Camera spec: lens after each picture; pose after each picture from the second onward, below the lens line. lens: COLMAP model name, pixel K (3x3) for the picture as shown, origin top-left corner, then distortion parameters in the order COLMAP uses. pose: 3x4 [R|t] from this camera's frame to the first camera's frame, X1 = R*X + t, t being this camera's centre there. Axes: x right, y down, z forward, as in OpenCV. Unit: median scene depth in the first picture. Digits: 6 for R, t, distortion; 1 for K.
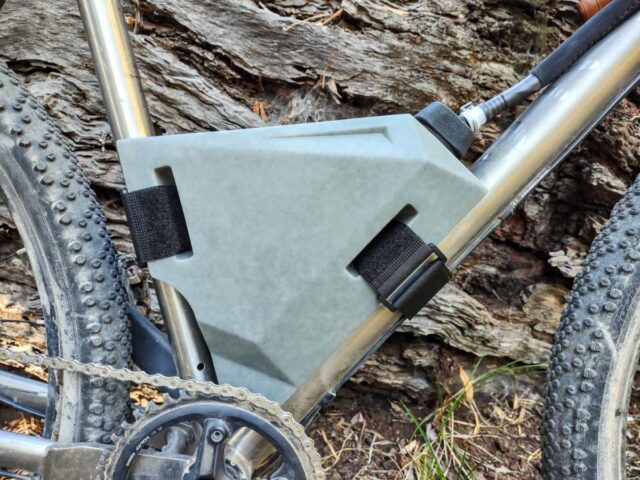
lens RADIAL K [[490.9, 0, 320.0], [0, 490.9, 240.0], [0, 0, 1]] dist [-0.000790, -0.000797]
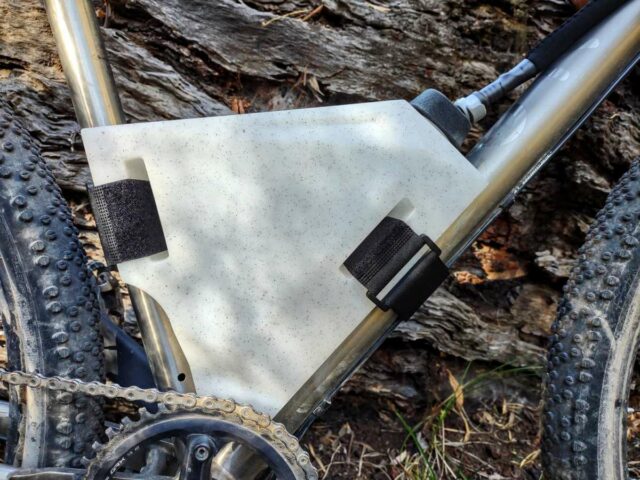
lens RADIAL K [[484.9, 0, 320.0], [0, 484.9, 240.0], [0, 0, 1]] dist [-0.002757, -0.001901]
pose [[0.998642, -0.021566, 0.047416, -0.015636], [0.022954, 0.999318, -0.028926, 0.023651], [-0.046760, 0.029975, 0.998456, 0.055963]]
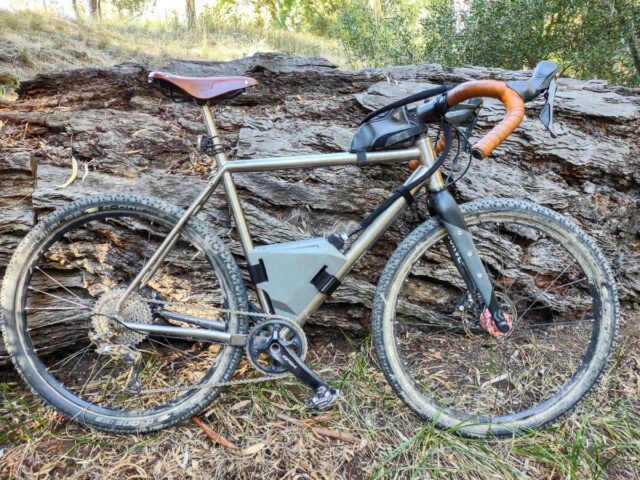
lens RADIAL K [[484.9, 0, 320.0], [0, 484.9, 240.0], [0, 0, 1]] dist [-0.002757, -0.001901]
pose [[0.998930, -0.046048, -0.004264, 0.096452], [0.046153, 0.998505, 0.029291, -0.218087], [0.002909, -0.029456, 0.999562, -1.573281]]
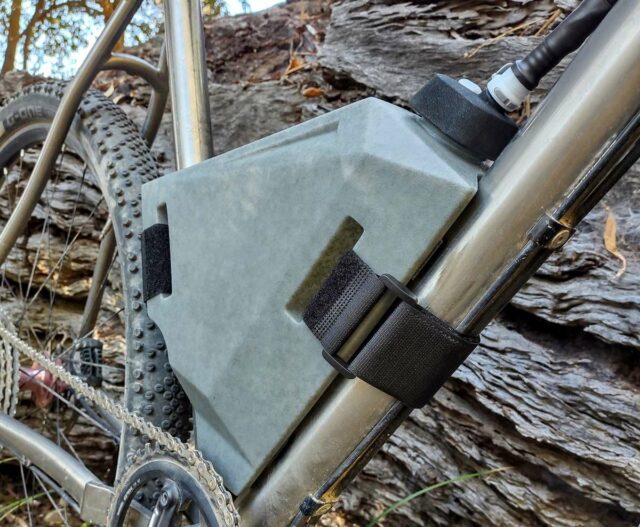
lens RADIAL K [[646.0, 0, 318.8], [0, 646.0, 304.1], [0, 0, 1]] dist [0.017847, 0.007116]
pose [[0.695370, -0.006284, -0.718624, 0.474596], [-0.114991, 0.986105, -0.119894, 0.096590], [0.709392, 0.166006, 0.684985, 0.204465]]
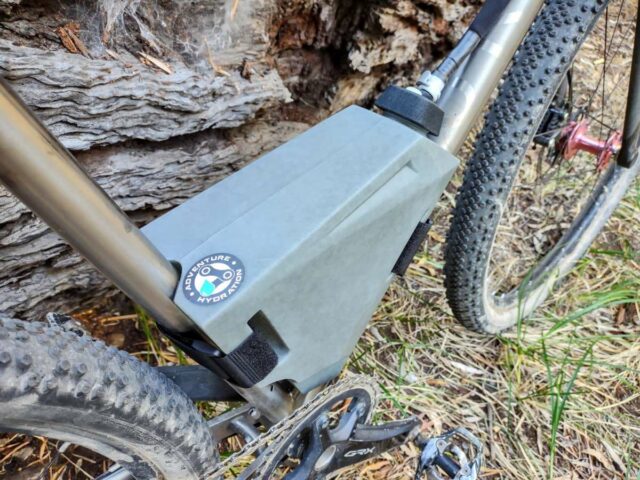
lens RADIAL K [[490.9, 0, 320.0], [0, 490.9, 240.0], [0, 0, 1]] dist [-0.000790, -0.000797]
pose [[0.754245, -0.493363, 0.433252, -0.309671], [0.138187, 0.764345, 0.629826, -0.448381], [-0.641887, -0.415174, 0.644680, 0.232014]]
